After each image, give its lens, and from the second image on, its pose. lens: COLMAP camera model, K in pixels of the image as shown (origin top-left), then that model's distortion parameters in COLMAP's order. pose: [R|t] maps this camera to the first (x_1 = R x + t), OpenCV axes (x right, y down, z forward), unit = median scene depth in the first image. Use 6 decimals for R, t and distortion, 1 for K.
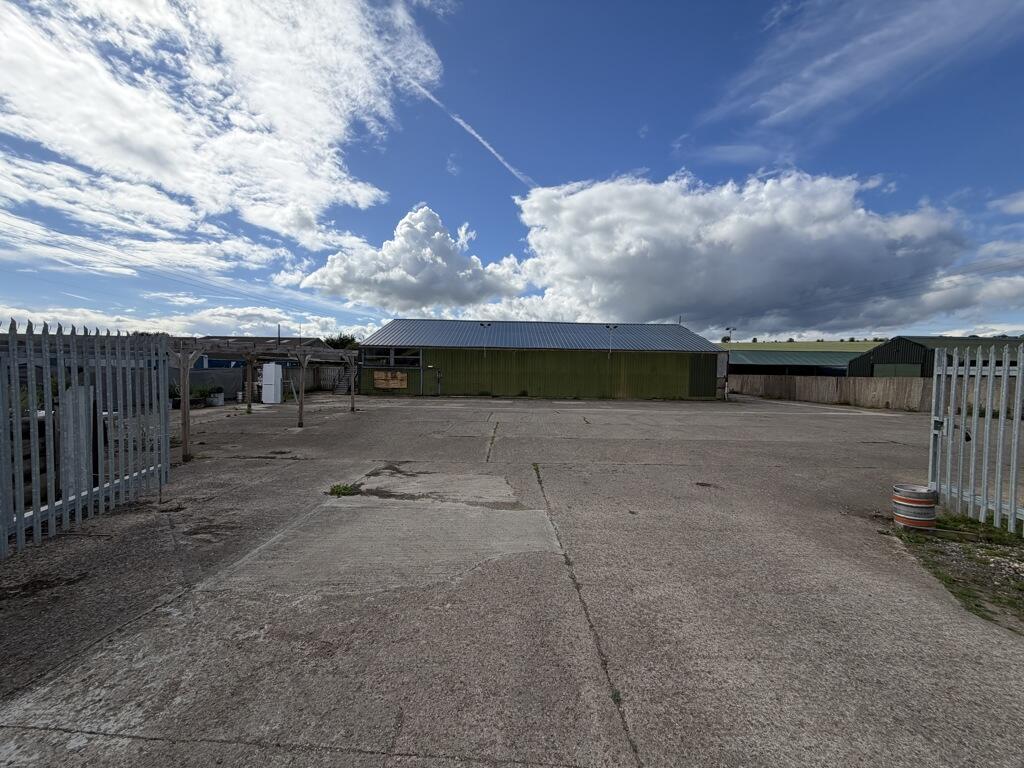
lens RADIAL K [[413.1, 0, 510.2], [0, 413.1, 383.6], [0, 0, 1]] dist [0.005938, -0.000448]
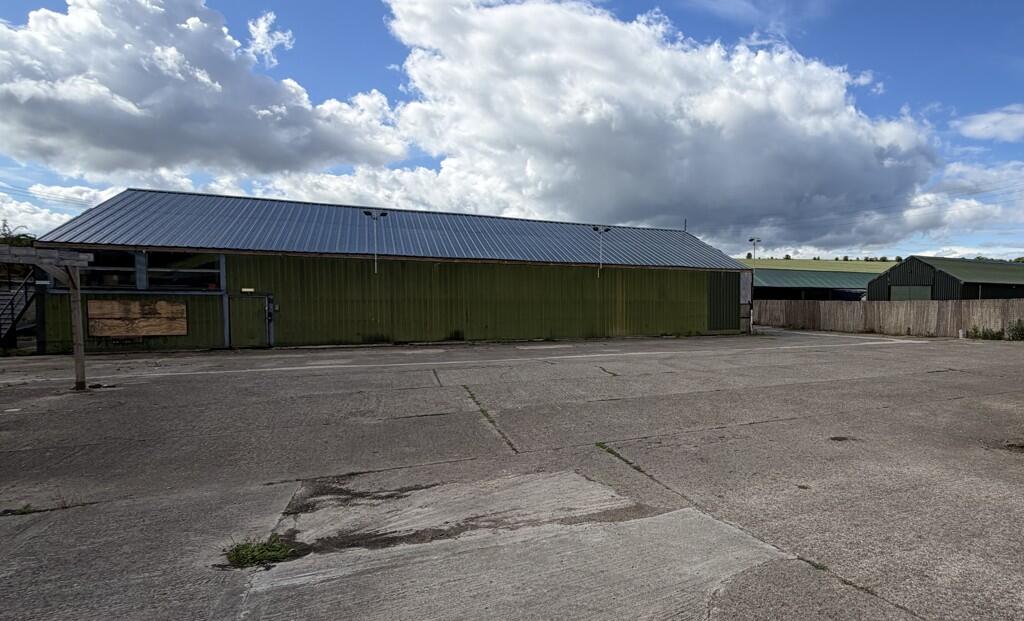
lens RADIAL K [[699.5, 0, 469.4], [0, 699.5, 332.1], [0, 0, 1]] dist [-0.005273, 0.013722]
pose [[0.839026, -0.034150, 0.543019, -0.692877], [0.024734, 0.999390, 0.024635, -0.007308], [-0.543529, -0.007238, 0.839359, 0.223548]]
